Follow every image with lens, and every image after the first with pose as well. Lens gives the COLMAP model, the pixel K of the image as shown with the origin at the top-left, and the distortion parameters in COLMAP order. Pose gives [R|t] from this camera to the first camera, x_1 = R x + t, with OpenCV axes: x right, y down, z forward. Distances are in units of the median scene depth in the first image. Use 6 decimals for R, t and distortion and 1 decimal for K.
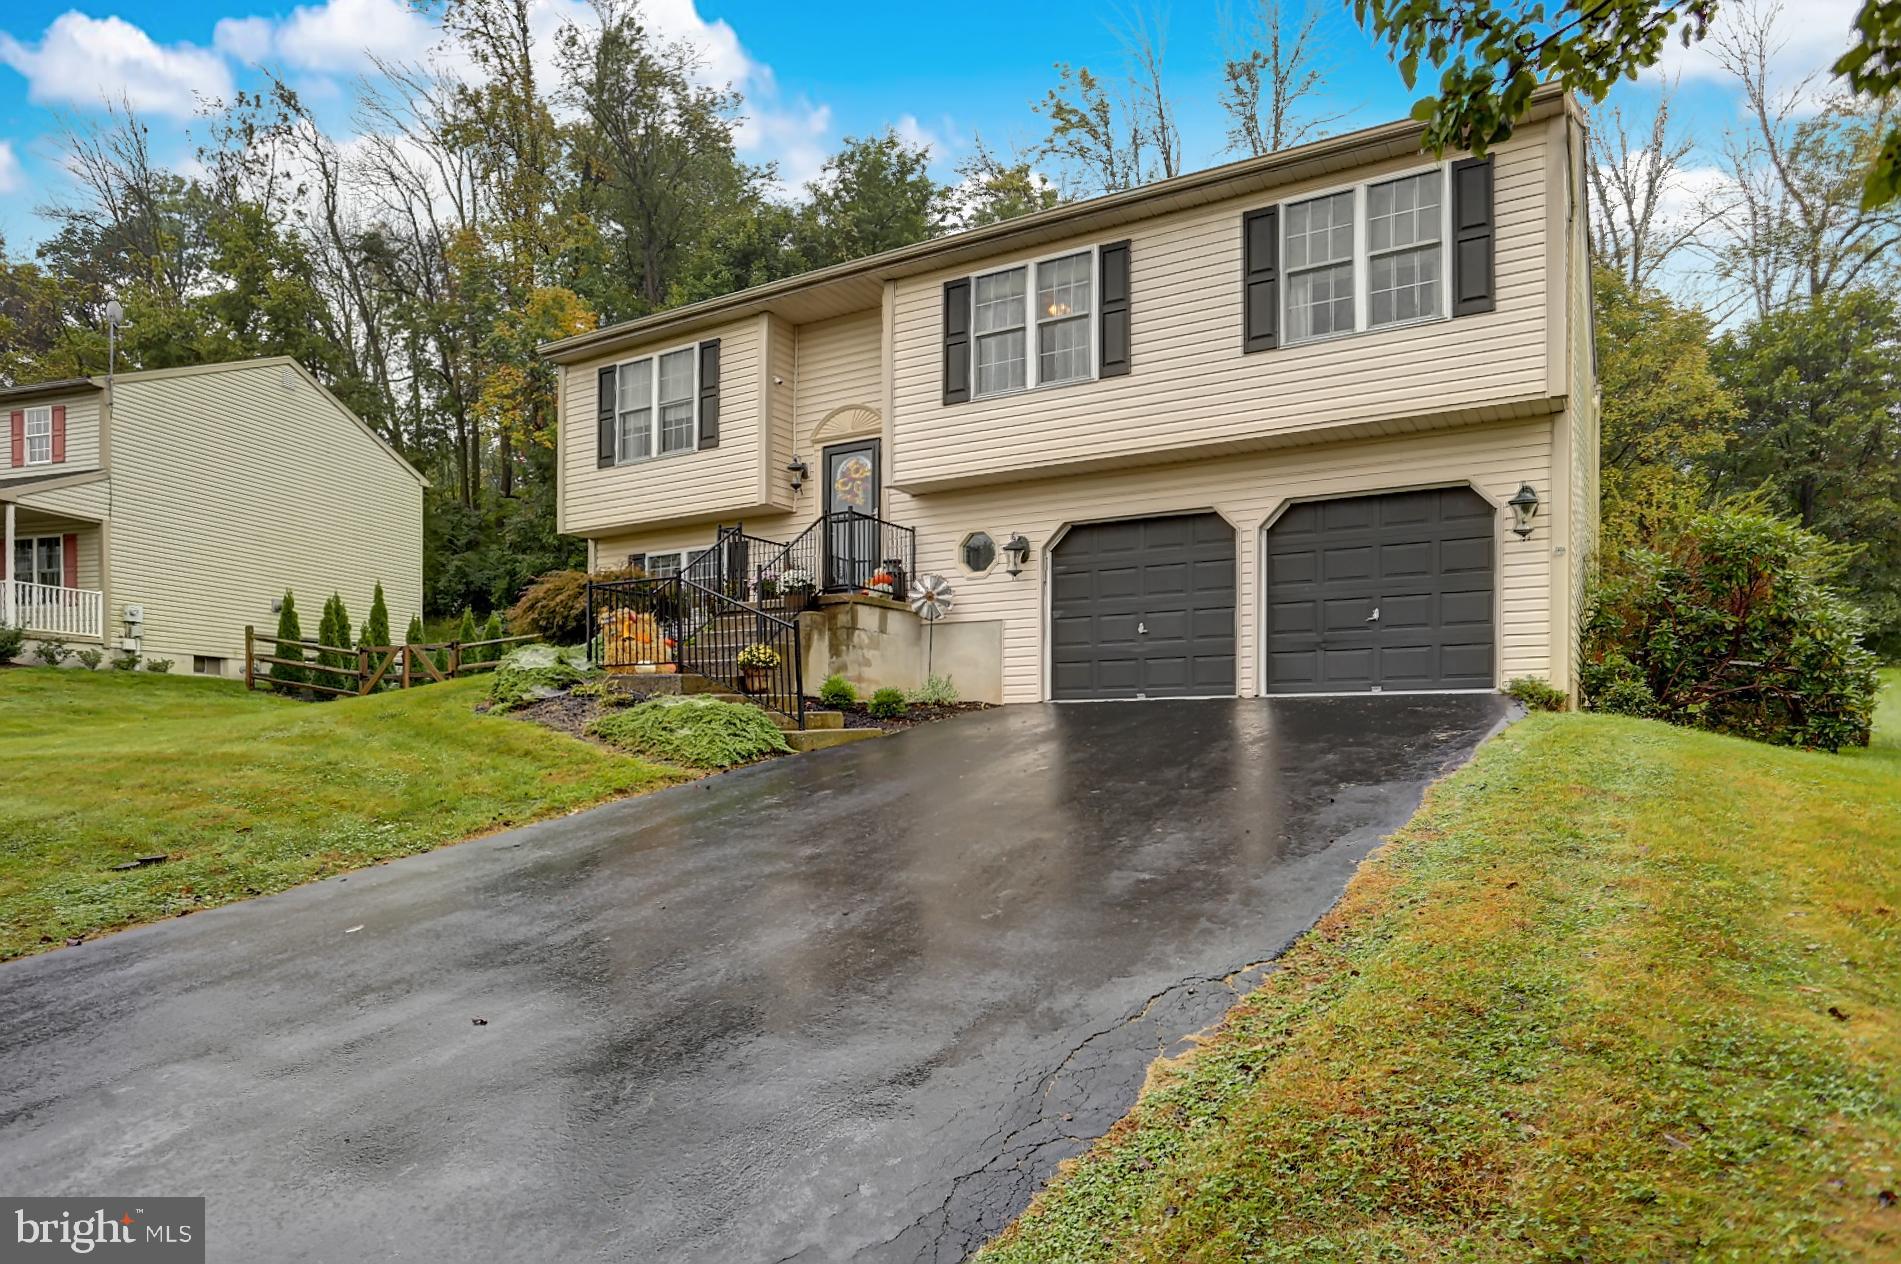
lens RADIAL K [[1147.6, 0, 948.6], [0, 1147.6, 734.9], [0, 0, 1]] dist [-0.035752, -0.000145]
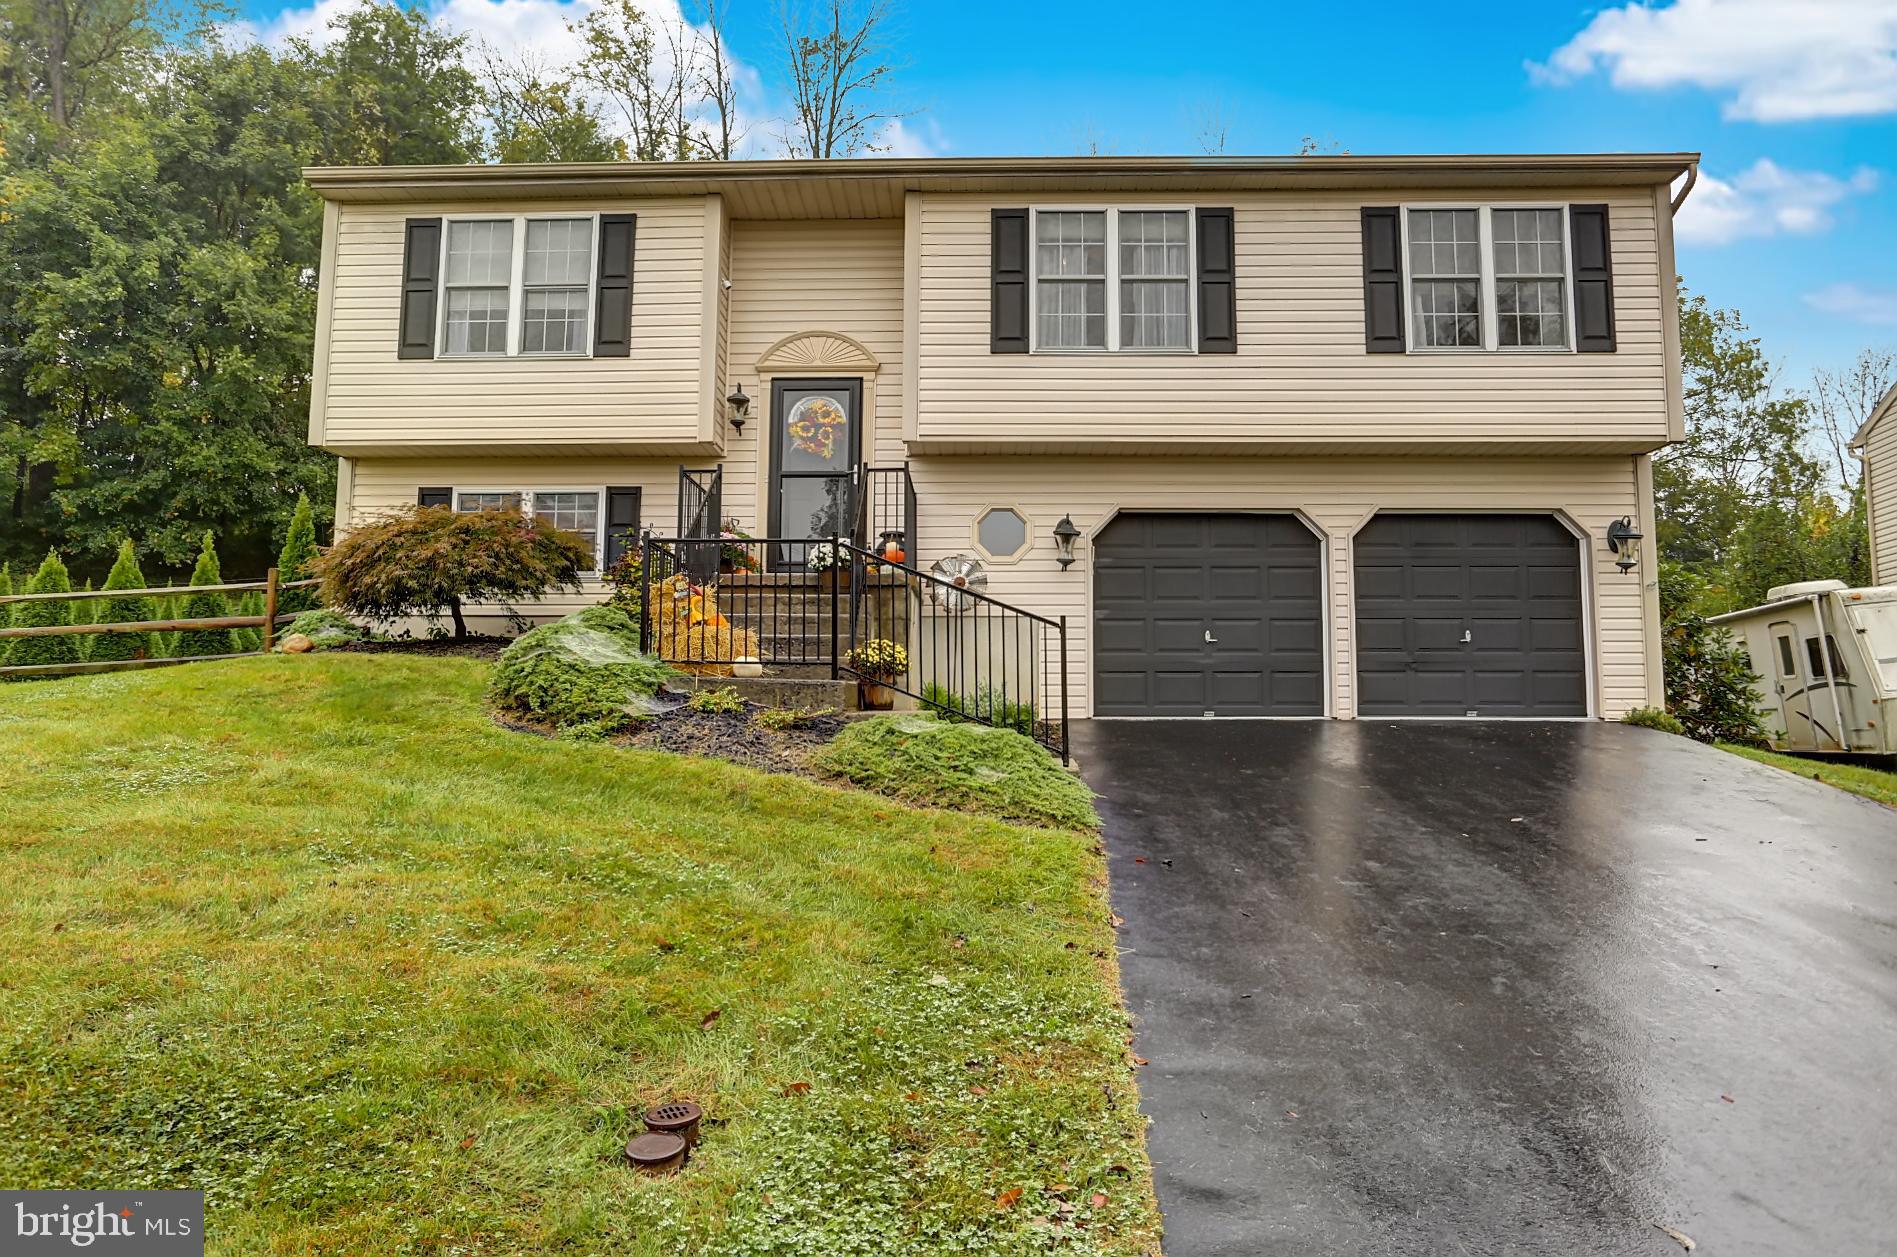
lens RADIAL K [[1244.4, 0, 948.5], [0, 1244.4, 628.5], [0, 0, 1]] dist [-0.038229, 0.003119]
pose [[0.878390, 0.063731, 0.473677, -0.468682], [-0.013555, 0.993993, -0.108602, 0.007072], [-0.477753, 0.088974, 0.873977, 0.268174]]
